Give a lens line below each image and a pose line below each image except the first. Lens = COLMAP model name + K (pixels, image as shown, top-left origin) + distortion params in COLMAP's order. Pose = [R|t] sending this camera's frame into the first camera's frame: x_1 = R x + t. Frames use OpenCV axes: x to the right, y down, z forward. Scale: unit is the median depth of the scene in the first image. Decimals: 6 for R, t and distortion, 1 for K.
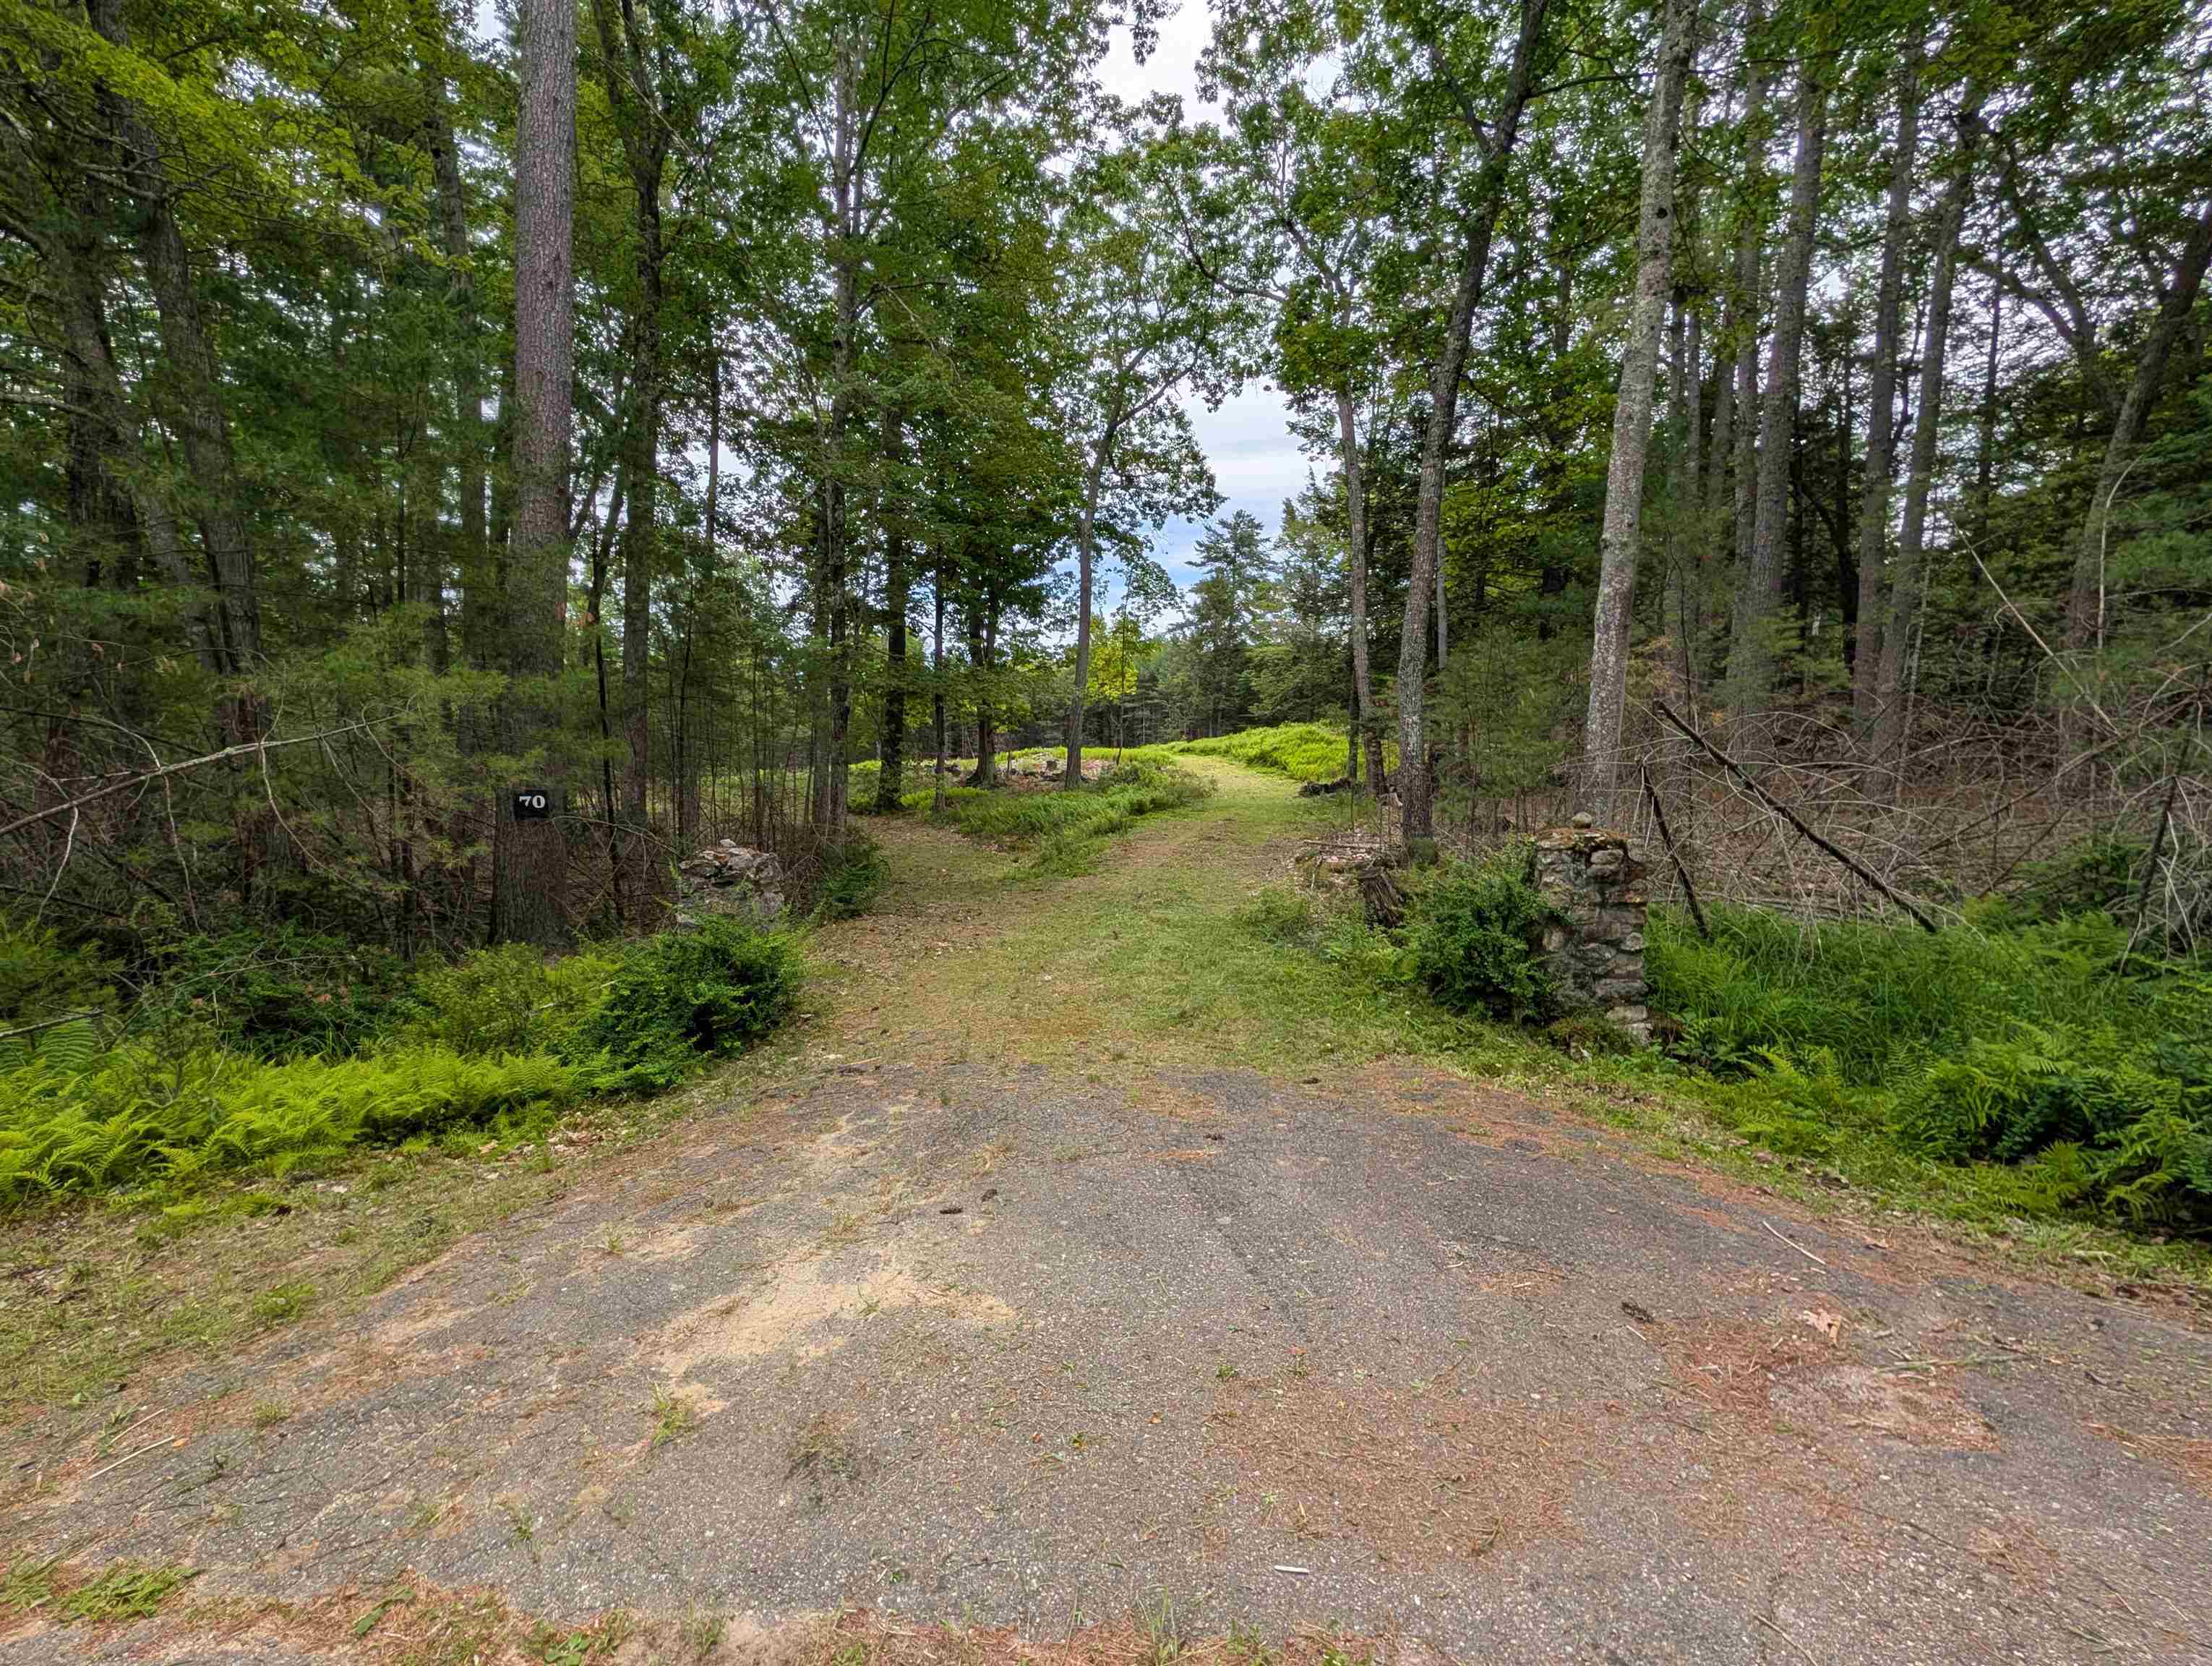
lens RADIAL K [[852.9, 0, 1115.0], [0, 852.9, 832.9], [0, 0, 1]] dist [0.011184, 0.000010]
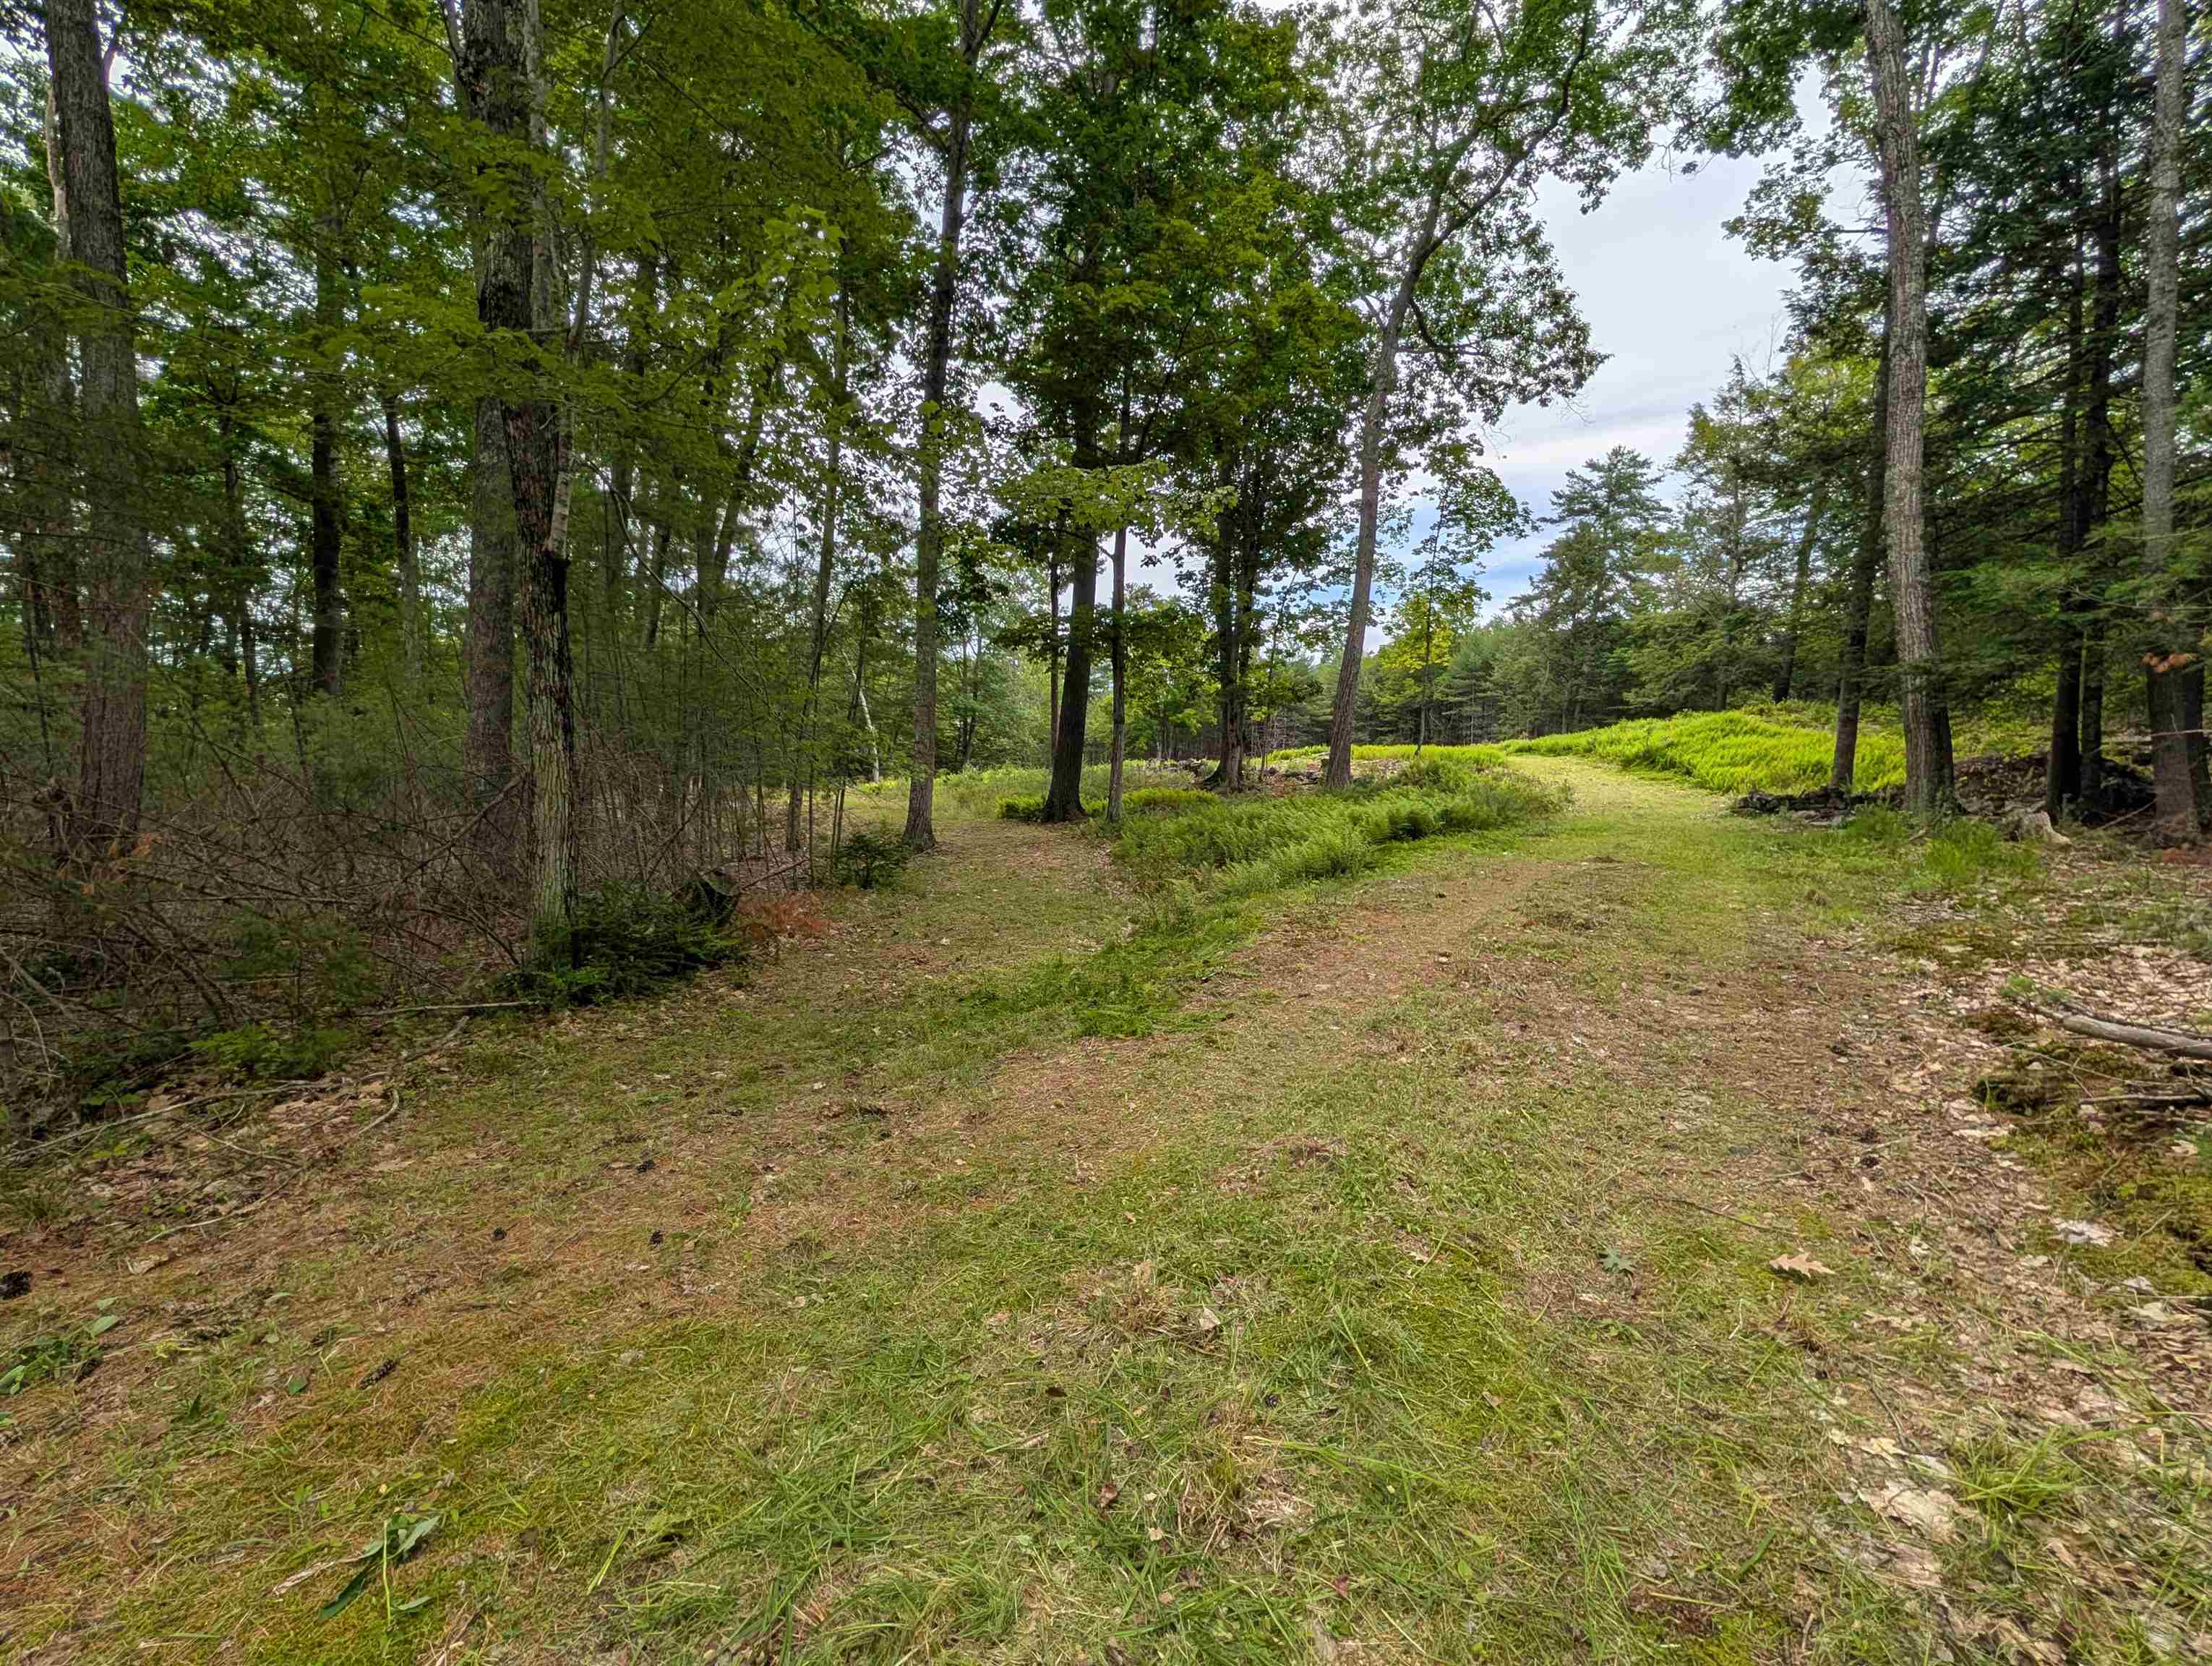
lens RADIAL K [[852.9, 0, 1115.0], [0, 852.9, 832.9], [0, 0, 1]] dist [0.011184, 0.000010]
pose [[0.932663, 0.037363, -0.358810, 0.025150], [-0.041304, 0.999141, -0.003320, -0.008699], [0.358378, 0.017917, 0.933405, 0.229972]]
